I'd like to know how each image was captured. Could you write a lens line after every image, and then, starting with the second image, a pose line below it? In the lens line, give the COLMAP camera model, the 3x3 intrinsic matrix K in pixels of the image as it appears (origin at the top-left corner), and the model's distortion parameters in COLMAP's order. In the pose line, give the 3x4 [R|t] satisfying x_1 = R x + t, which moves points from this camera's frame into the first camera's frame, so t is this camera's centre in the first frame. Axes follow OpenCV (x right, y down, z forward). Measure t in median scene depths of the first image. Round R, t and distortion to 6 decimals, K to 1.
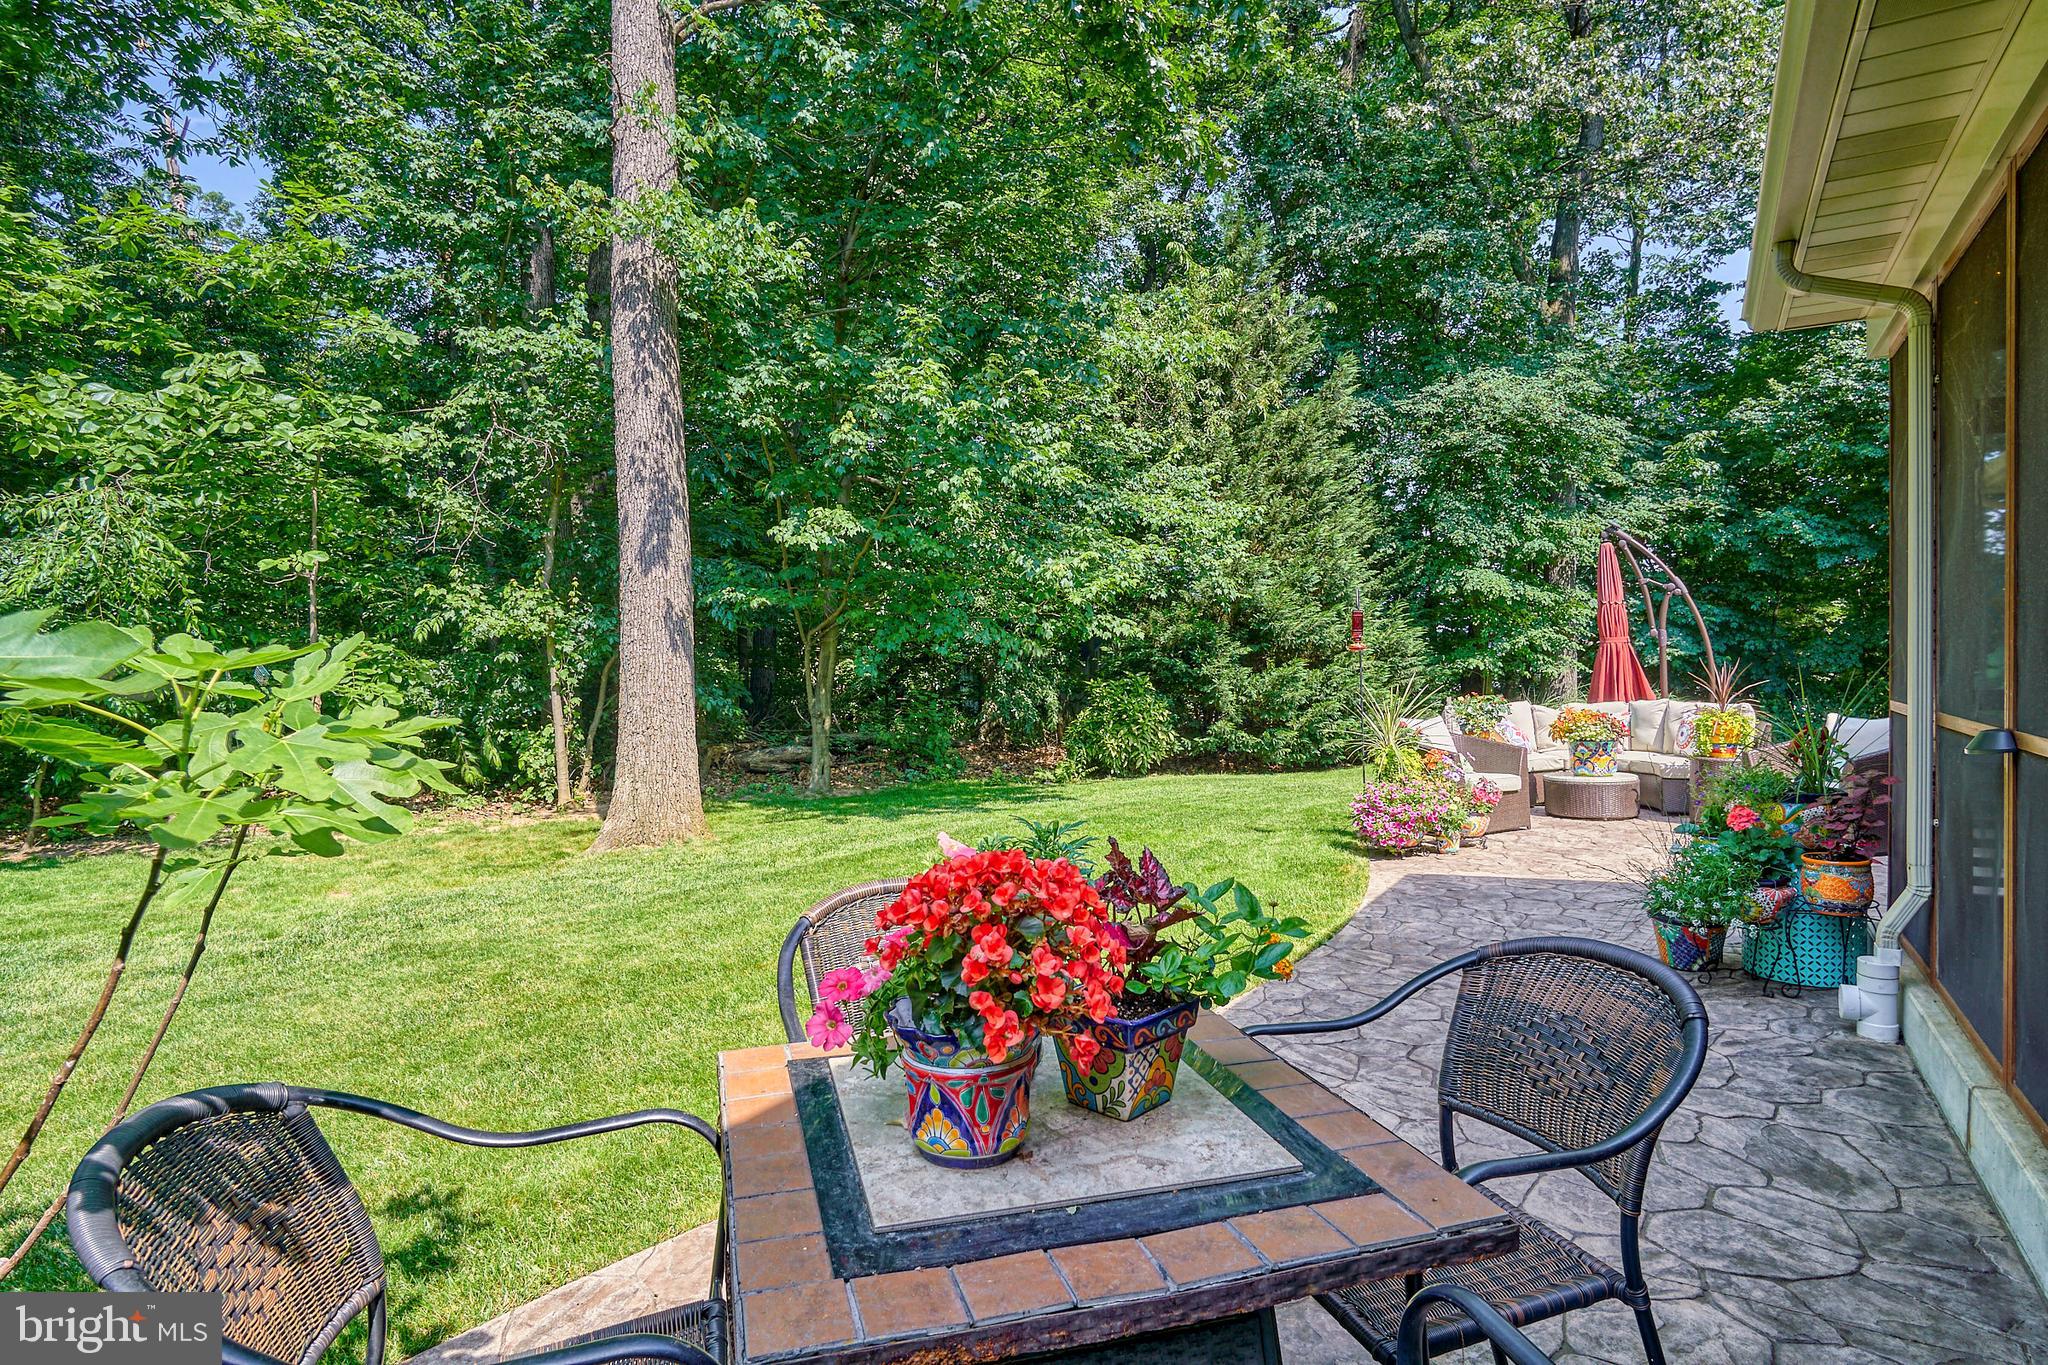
lens RADIAL K [[1118.0, 0, 1024.0], [0, 1118.0, 682.5], [0, 0, 1]] dist [-0.029872, 0.001828]
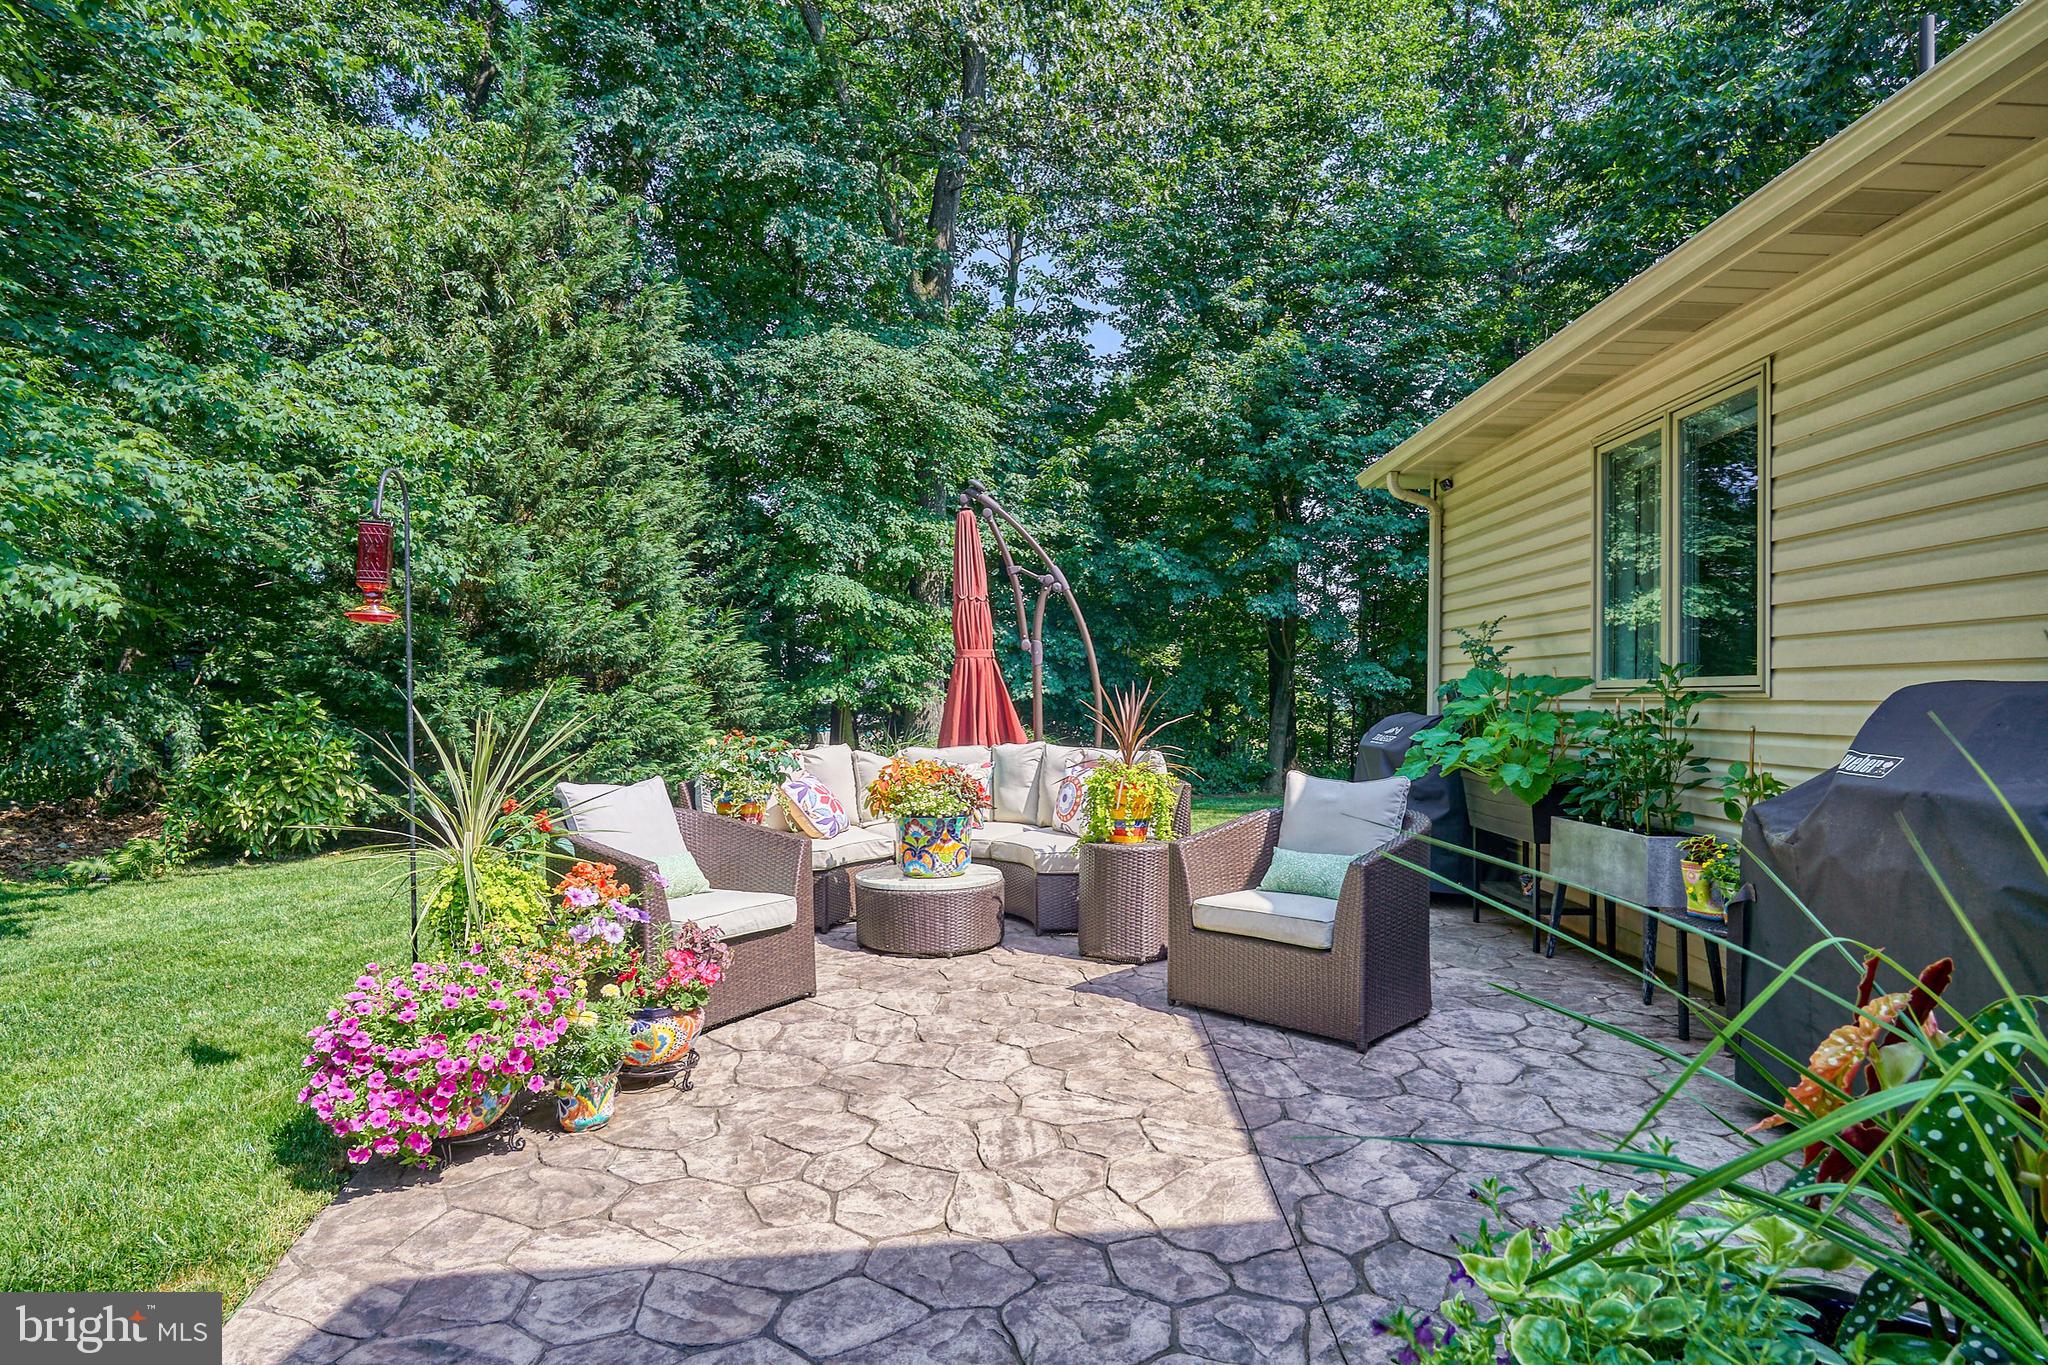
lens RADIAL K [[1088.1, 0, 1024.0], [0, 1088.1, 682.5], [0, 0, 1]] dist [-0.029530, 0.000818]
pose [[0.867161, 0.027590, 0.497263, 0.147928], [-0.012464, 0.999354, -0.033713, 0.000848], [-0.497872, 0.023036, 0.866945, 0.264680]]
